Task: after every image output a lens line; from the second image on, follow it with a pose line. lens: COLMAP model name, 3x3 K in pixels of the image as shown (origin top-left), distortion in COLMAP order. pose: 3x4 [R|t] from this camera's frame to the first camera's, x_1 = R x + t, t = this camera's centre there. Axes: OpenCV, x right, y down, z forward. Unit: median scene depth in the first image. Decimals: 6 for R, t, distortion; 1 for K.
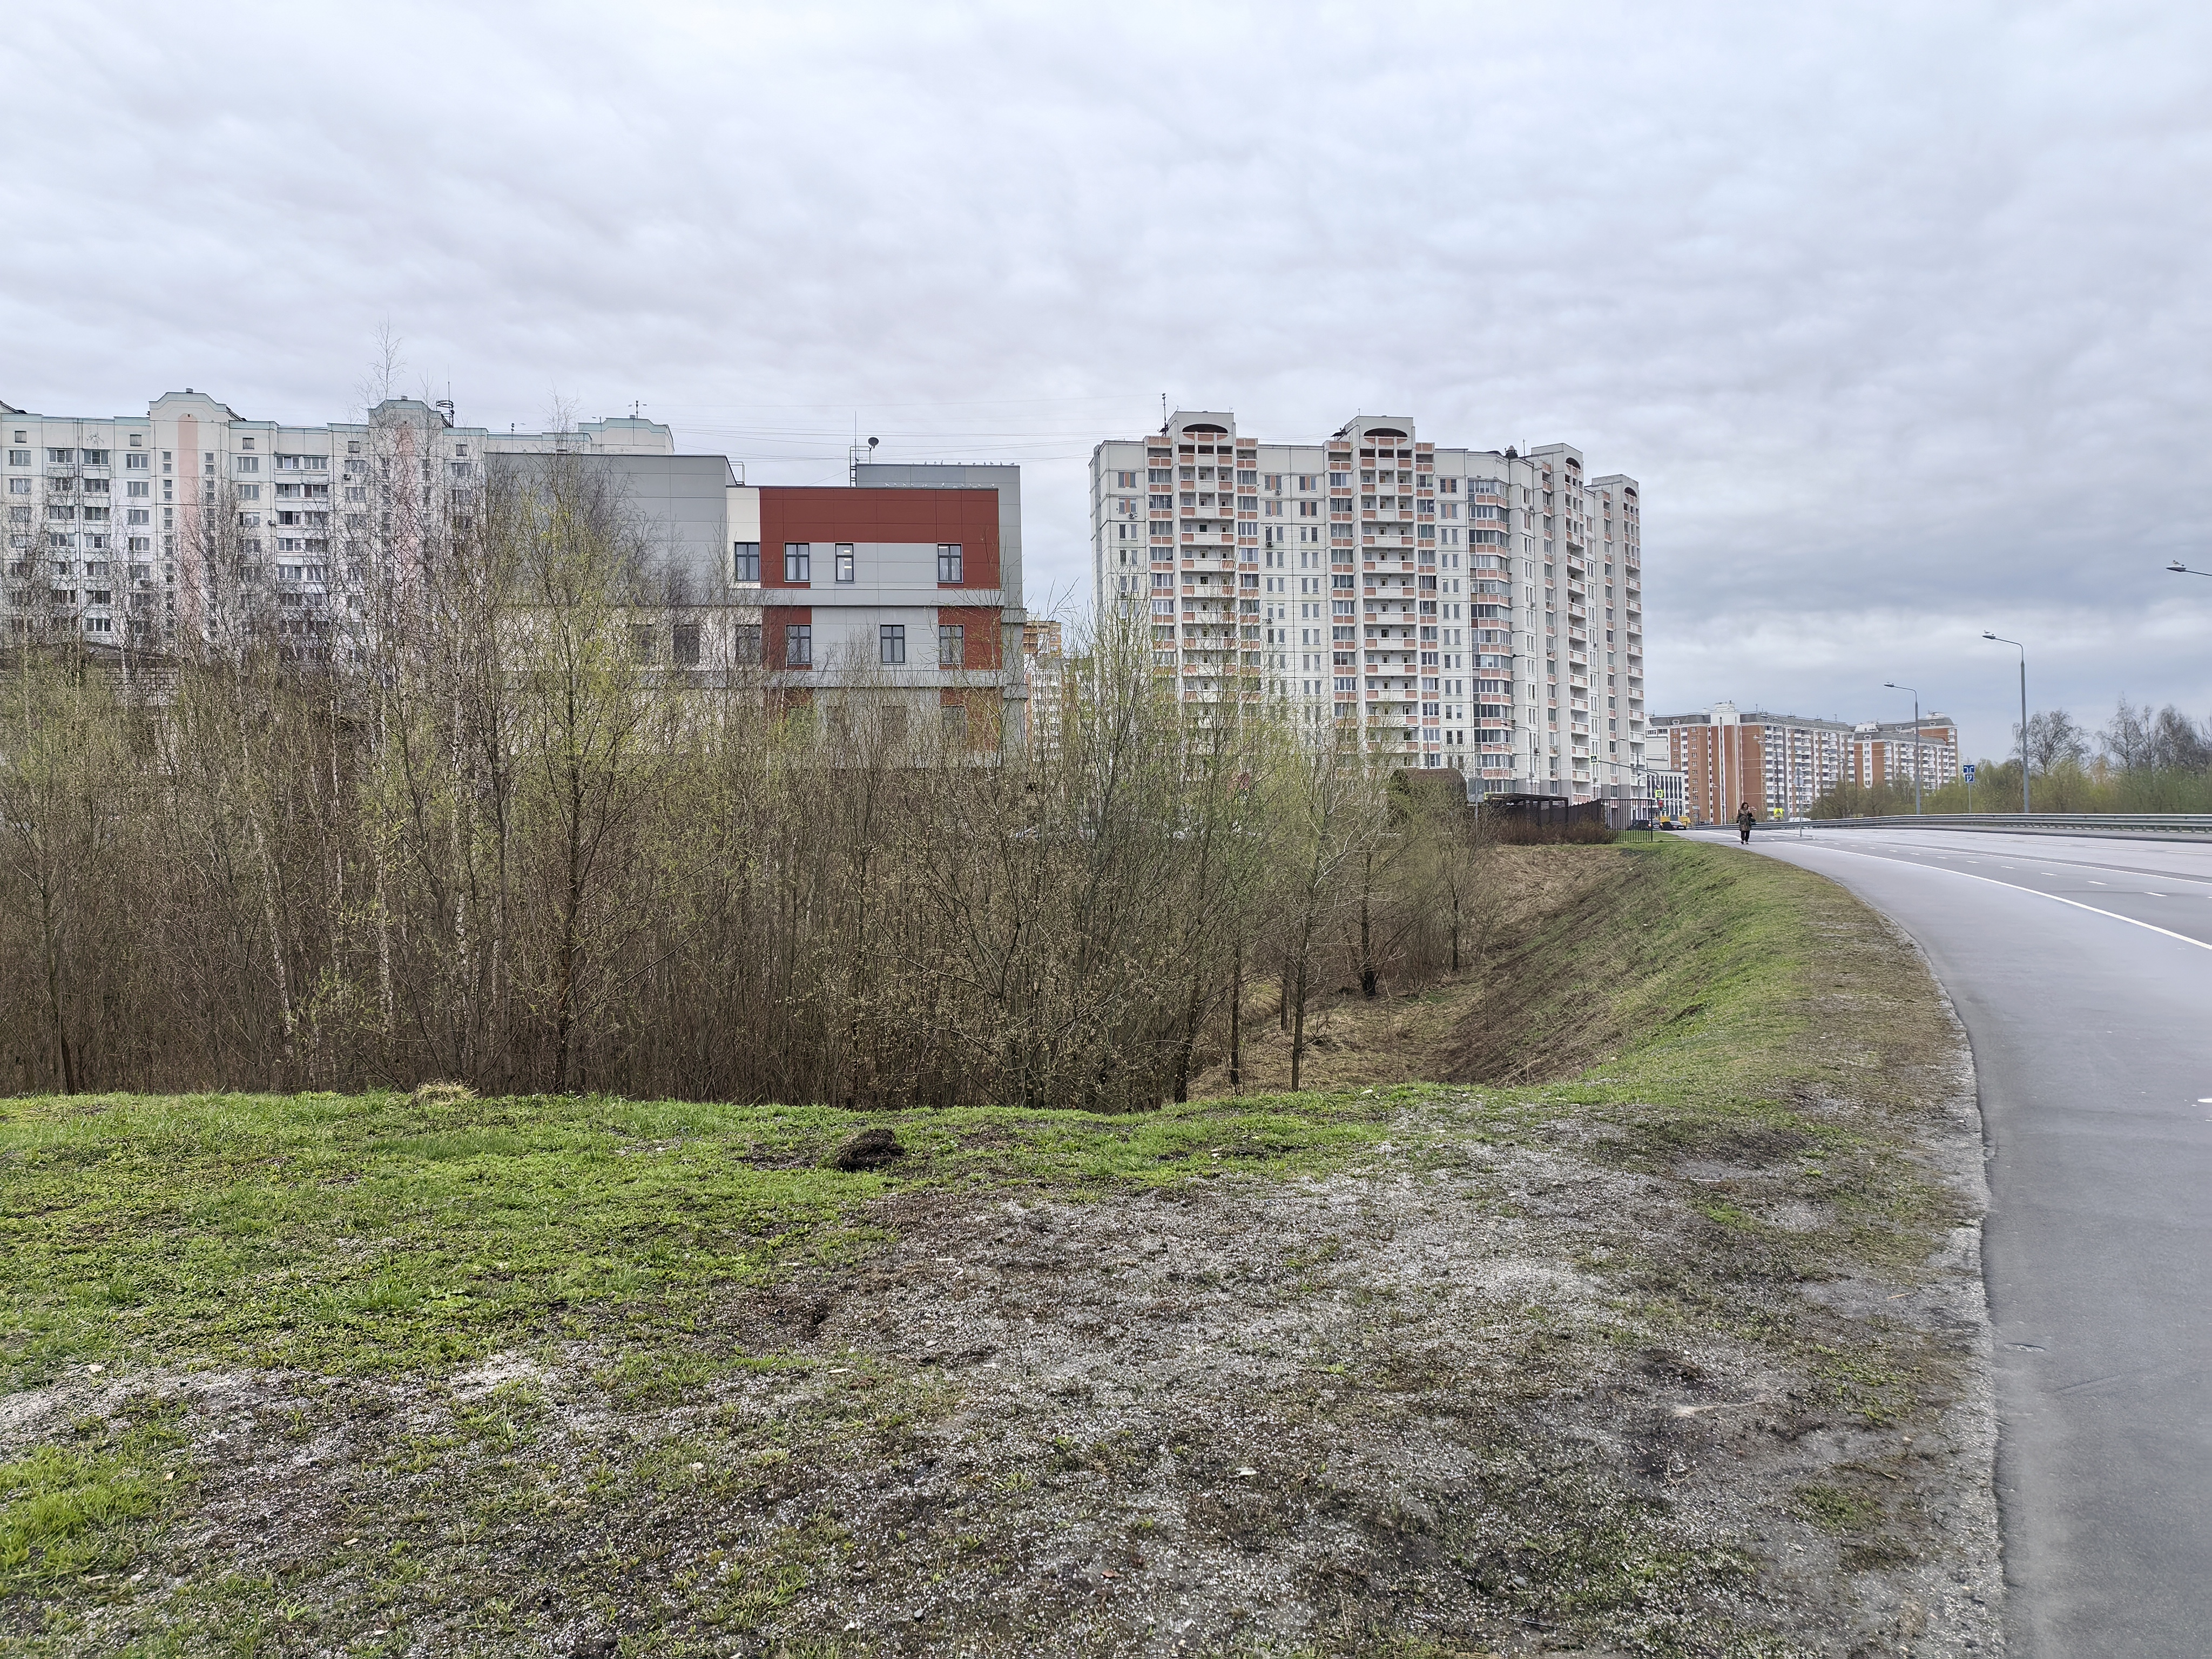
lens RADIAL K [[1710.4, 0, 1106.0], [0, 1710.4, 829.5], [0, 0, 1]] dist [0.055741, -0.062879]
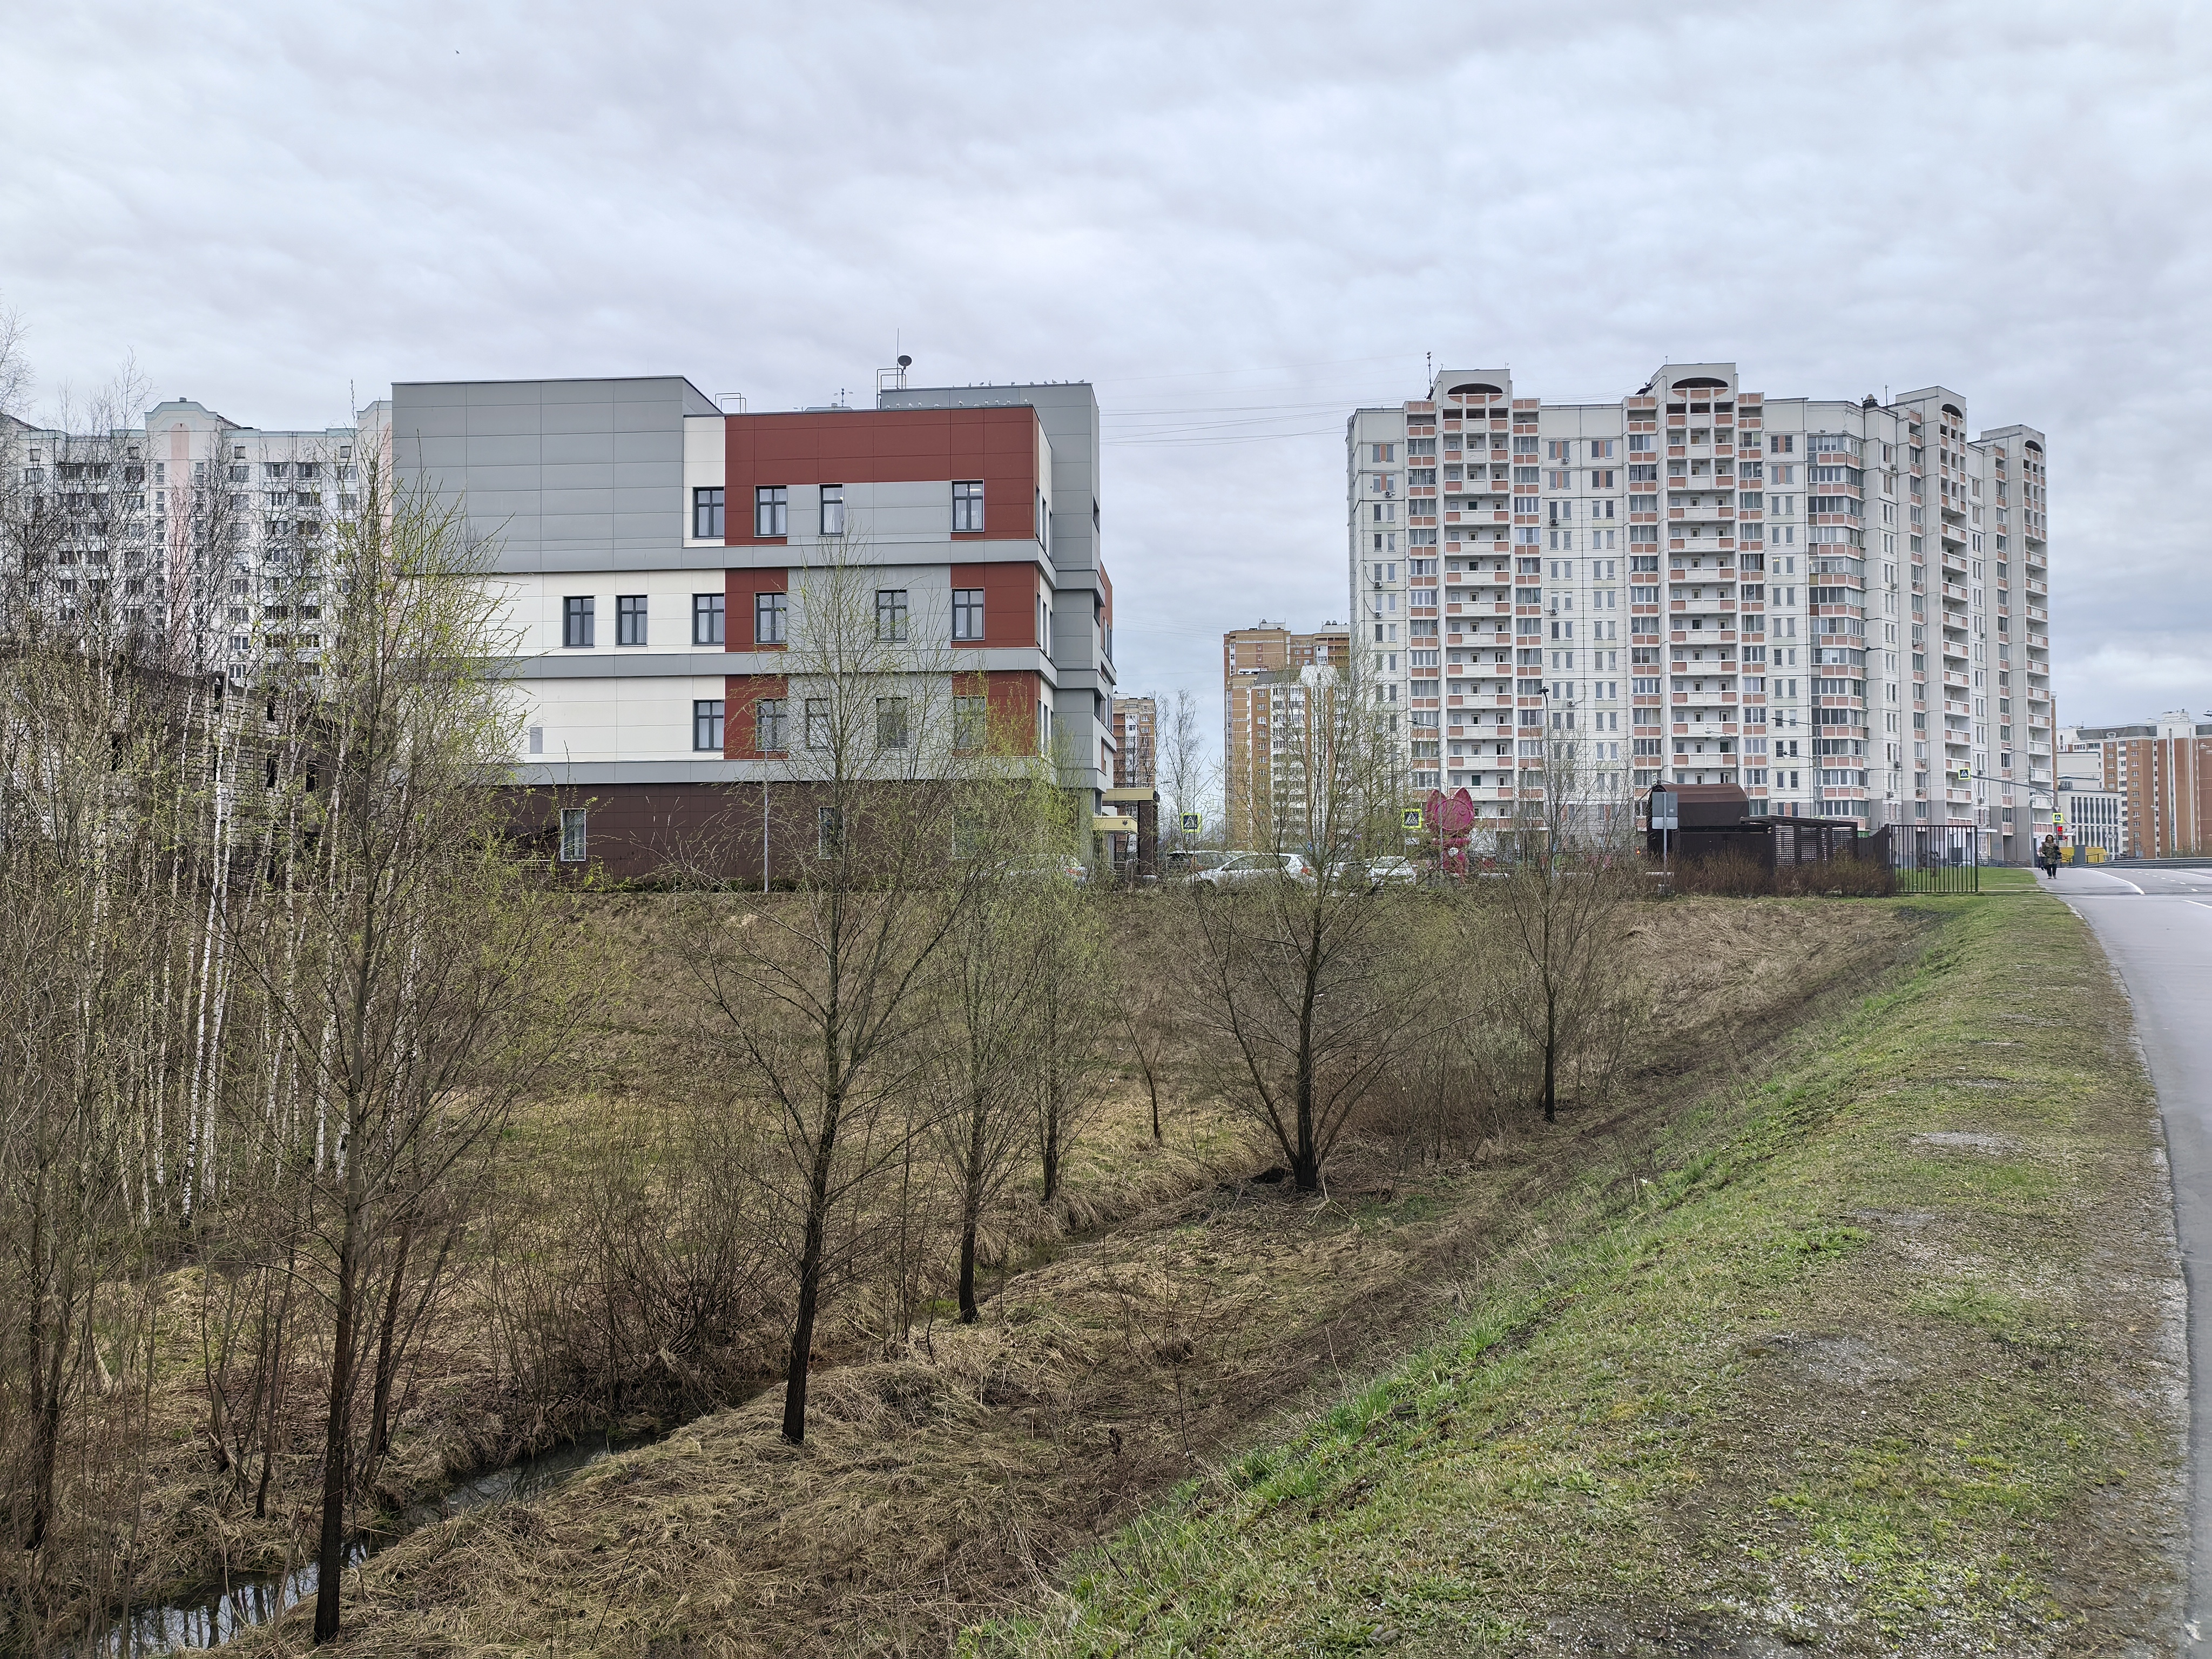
lens RADIAL K [[1742.3, 0, 1070.7], [0, 1742.3, 835.8], [0, 0, 1]] dist [0.002547, 0.140542]
pose [[0.976990, 0.007840, -0.213143, 0.047308], [-0.009667, 0.999925, -0.007530, -0.002230], [0.213068, 0.009417, 0.976992, 0.105888]]
